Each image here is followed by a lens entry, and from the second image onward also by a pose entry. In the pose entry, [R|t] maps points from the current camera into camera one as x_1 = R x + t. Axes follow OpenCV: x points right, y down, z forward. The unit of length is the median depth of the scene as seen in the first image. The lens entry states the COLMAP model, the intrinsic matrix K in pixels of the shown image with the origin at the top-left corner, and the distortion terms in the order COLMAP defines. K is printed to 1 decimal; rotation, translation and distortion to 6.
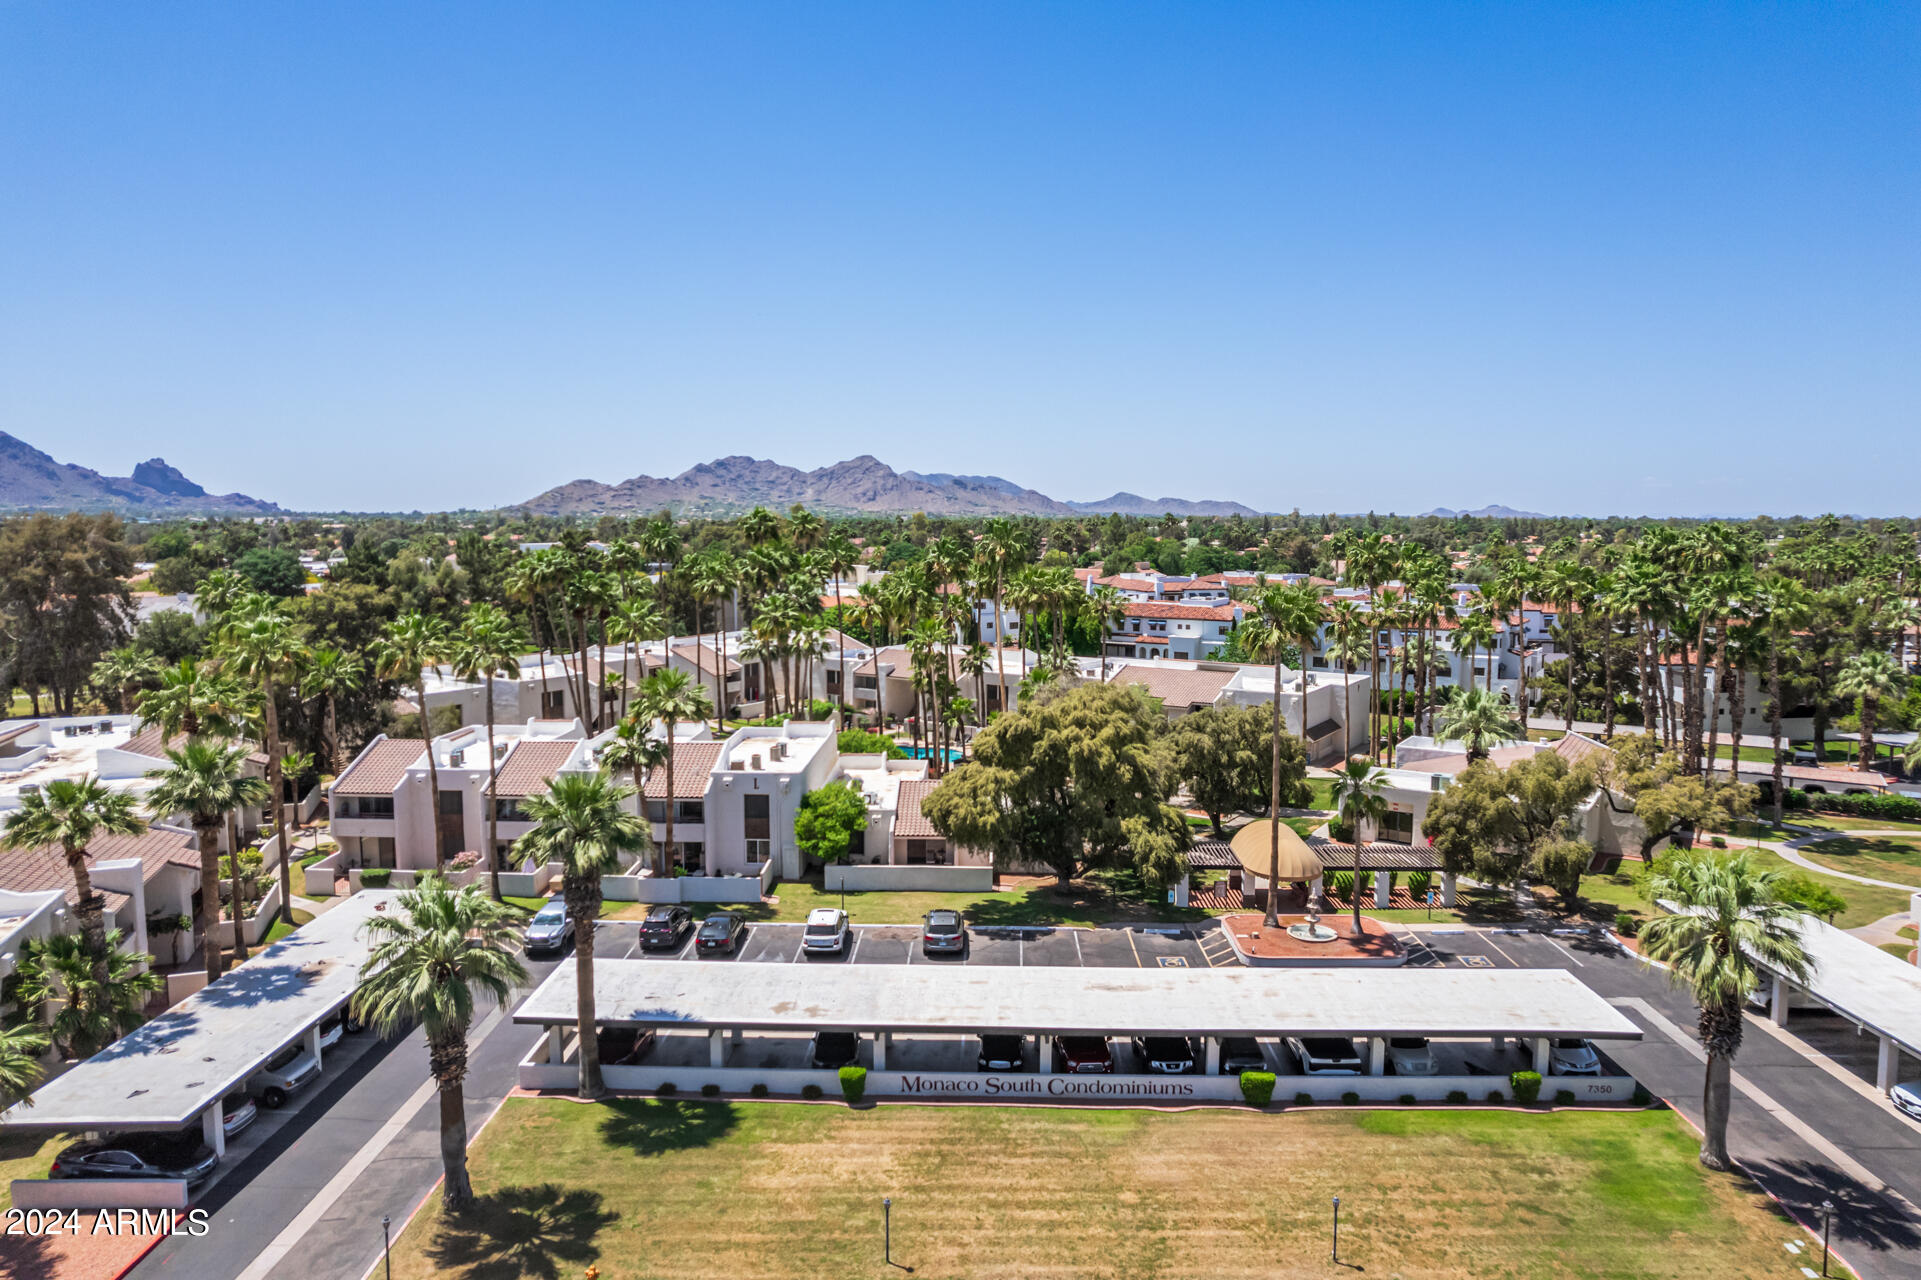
lens RADIAL K [[1227.5, 0, 965.4], [0, 1227.5, 635.1], [0, 0, 1]] dist [-0.075916, 0.073568]
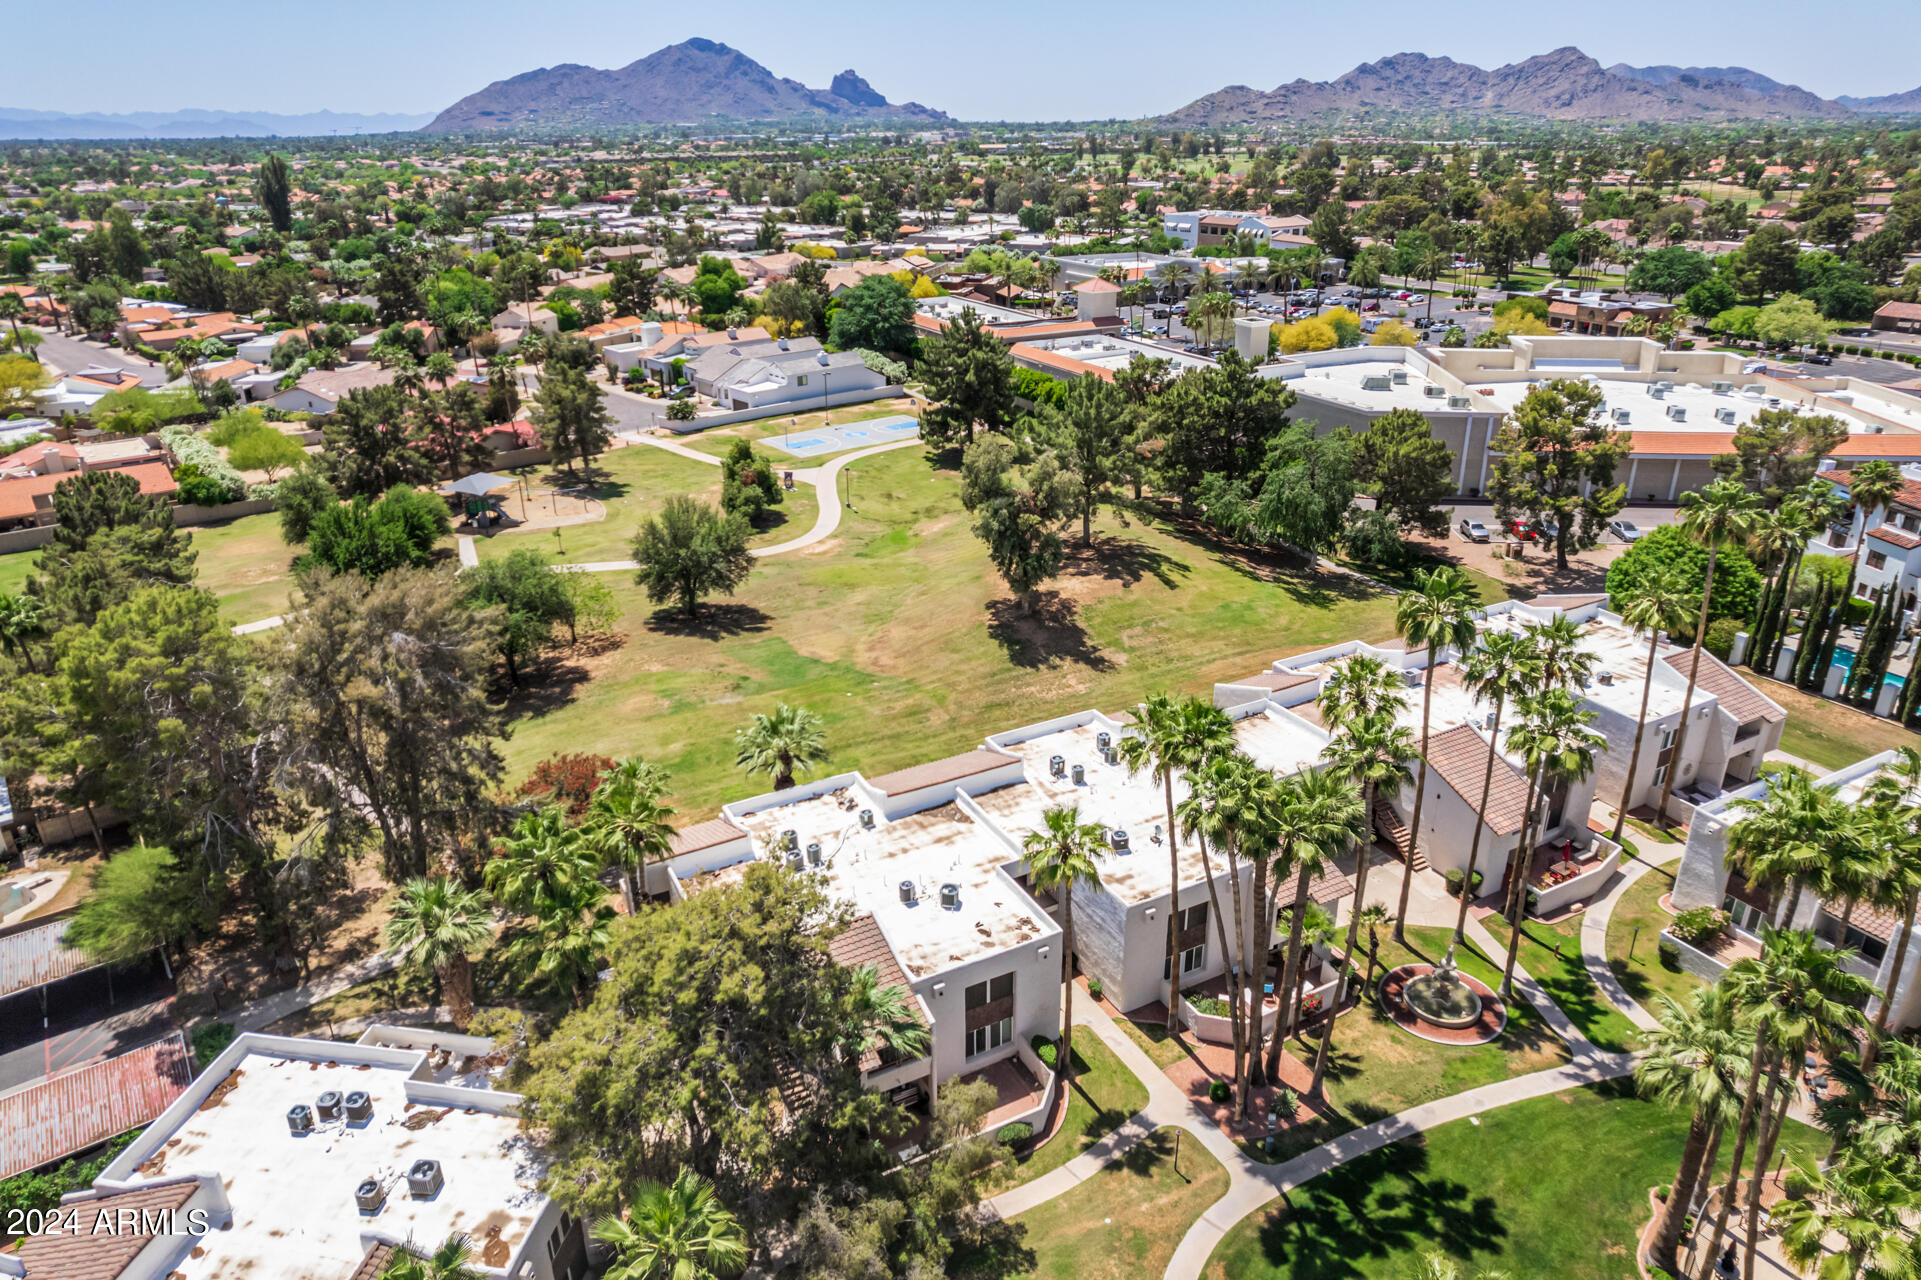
lens RADIAL K [[1224.7, 0, 967.3], [0, 1224.7, 633.1], [0, 0, 1]] dist [-0.075194, 0.071420]
pose [[0.876985, 0.176483, -0.446934, -0.360262], [-0.034499, 0.950836, 0.307767, -0.370033], [0.479277, -0.254488, 0.839958, 0.937816]]
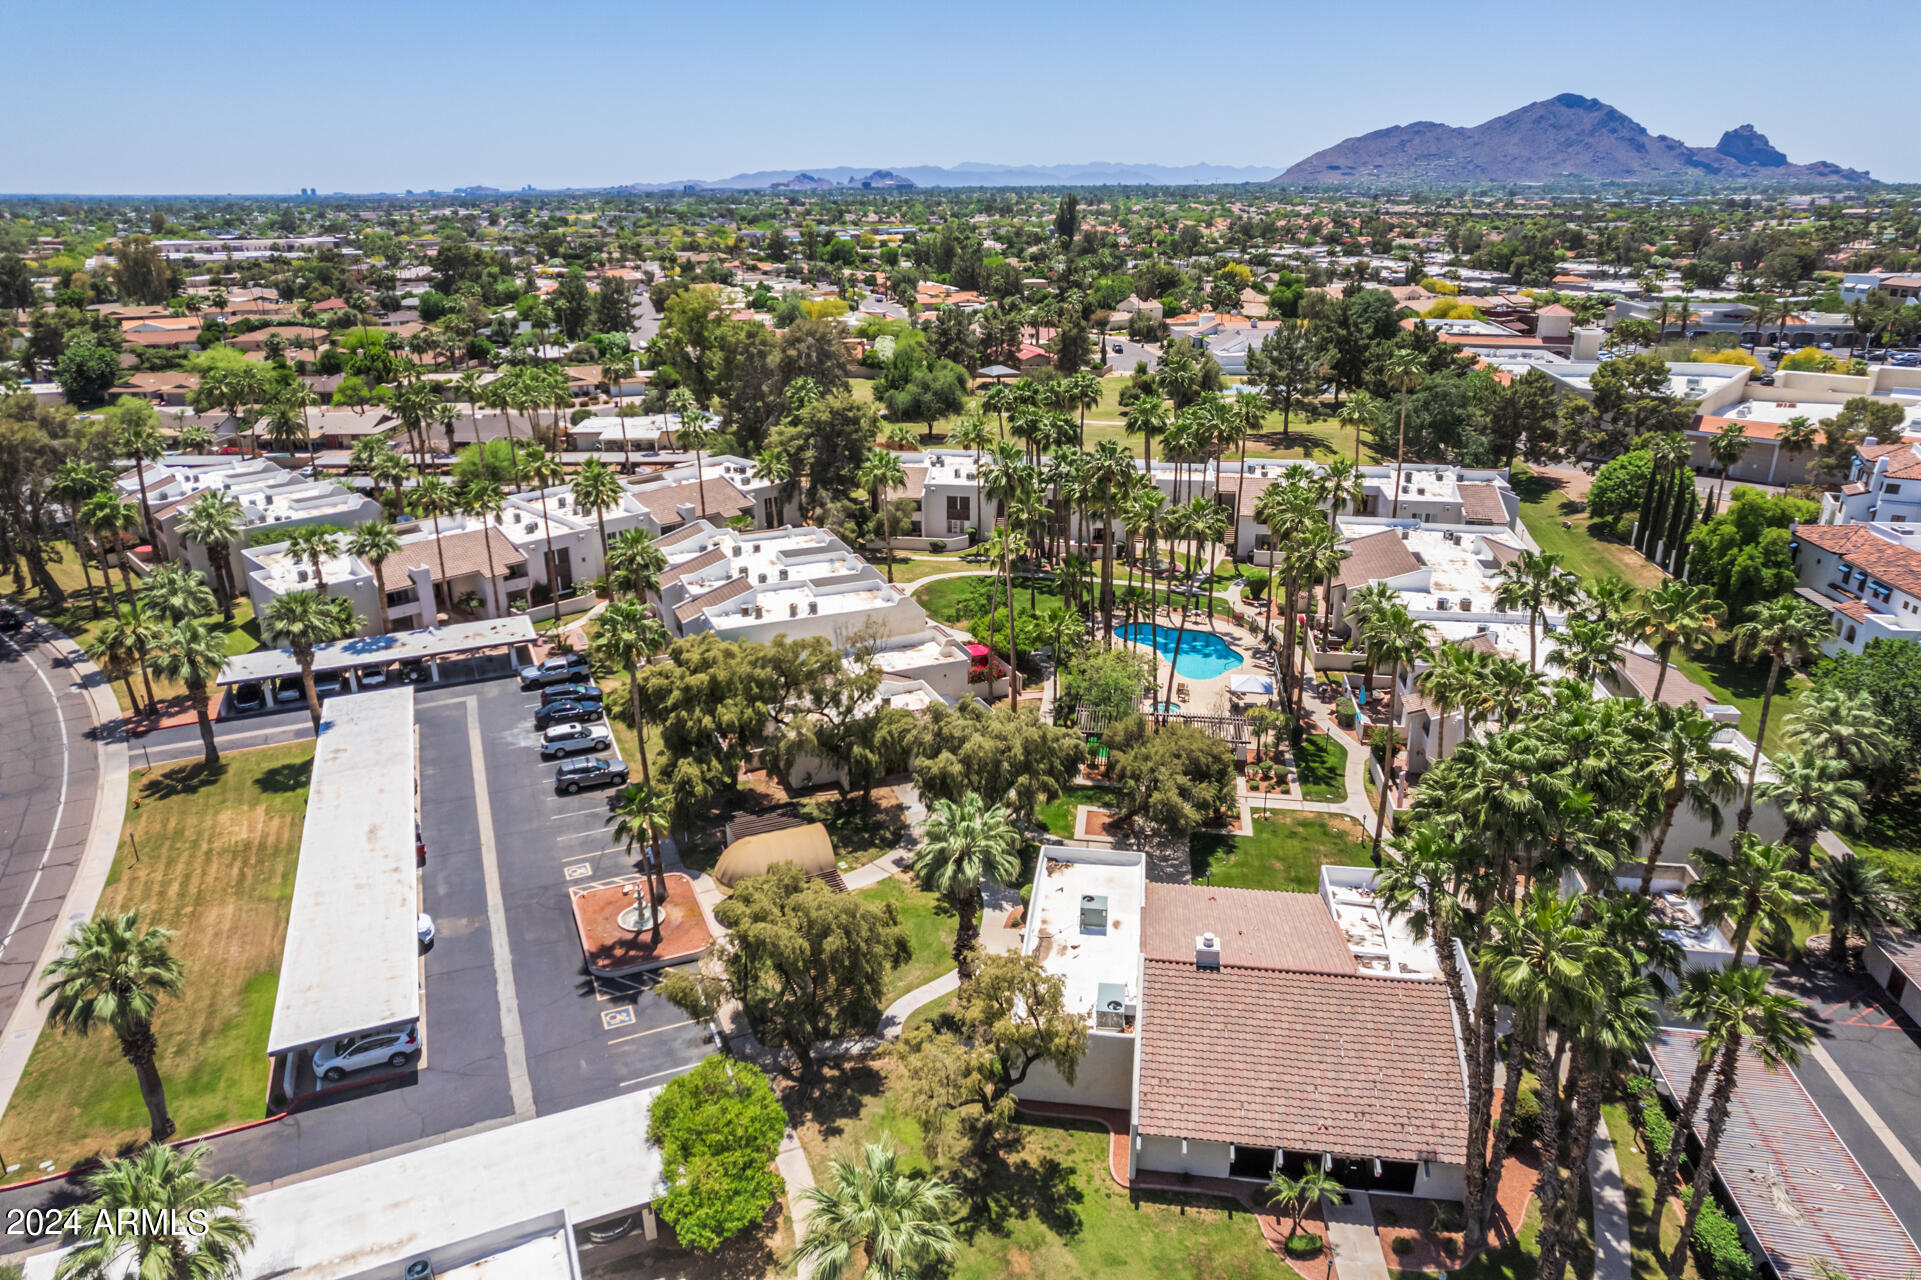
lens RADIAL K [[1224.7, 0, 967.3], [0, 1224.7, 633.1], [0, 0, 1]] dist [-0.075194, 0.071420]
pose [[0.421759, 0.311926, -0.851365, 1.088439], [-0.084482, 0.948397, 0.305625, -0.303563], [0.902764, -0.056975, 0.426347, 0.717500]]
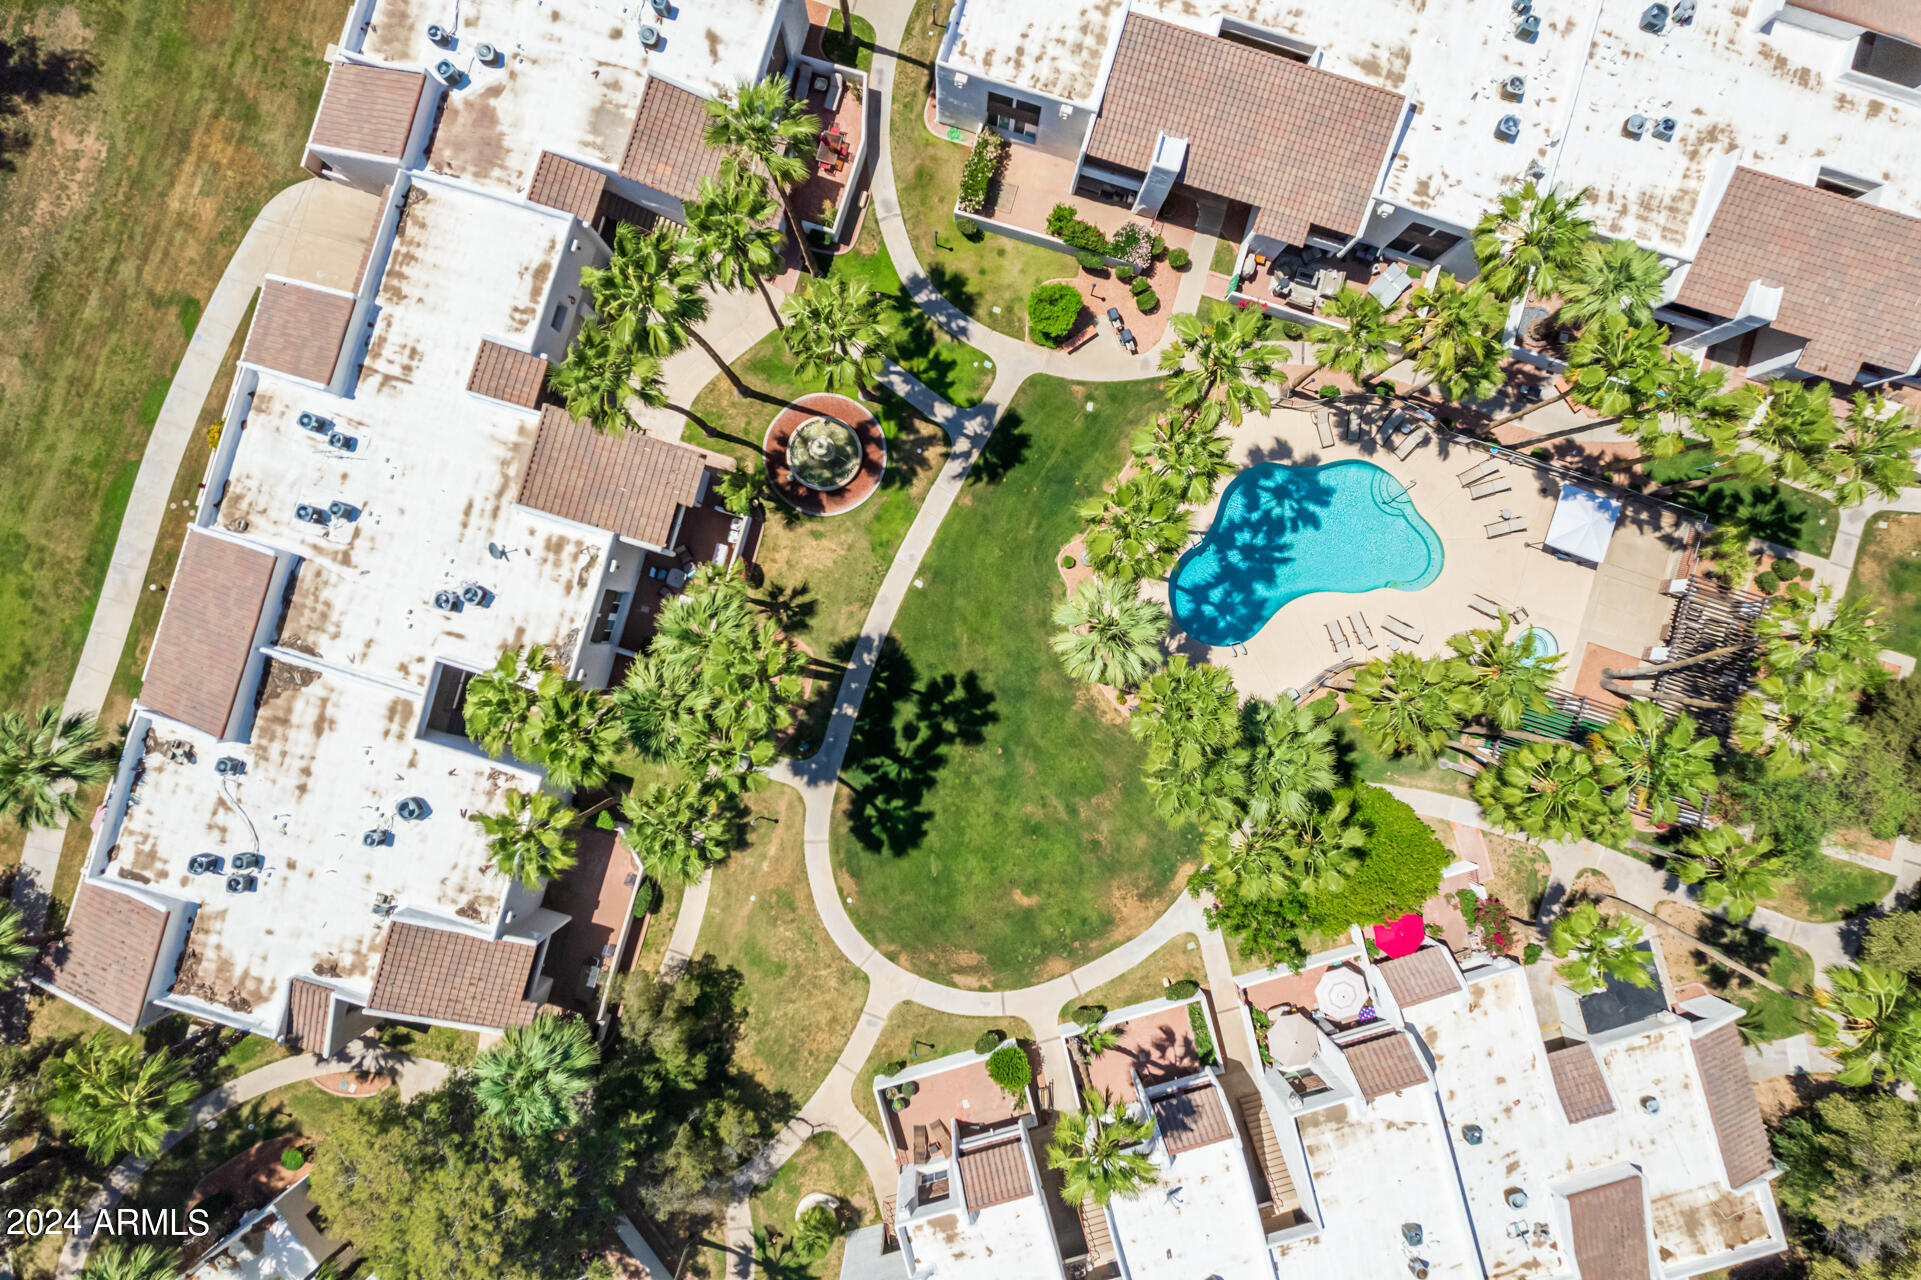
lens RADIAL K [[1224.7, 0, 967.3], [0, 1224.7, 633.1], [0, 0, 1]] dist [-0.075194, 0.071420]
pose [[0.959253, -0.282313, 0.011545, -0.351970], [0.019234, 0.106012, 0.994179, -0.718268], [-0.281894, -0.953447, 0.107122, 1.533883]]
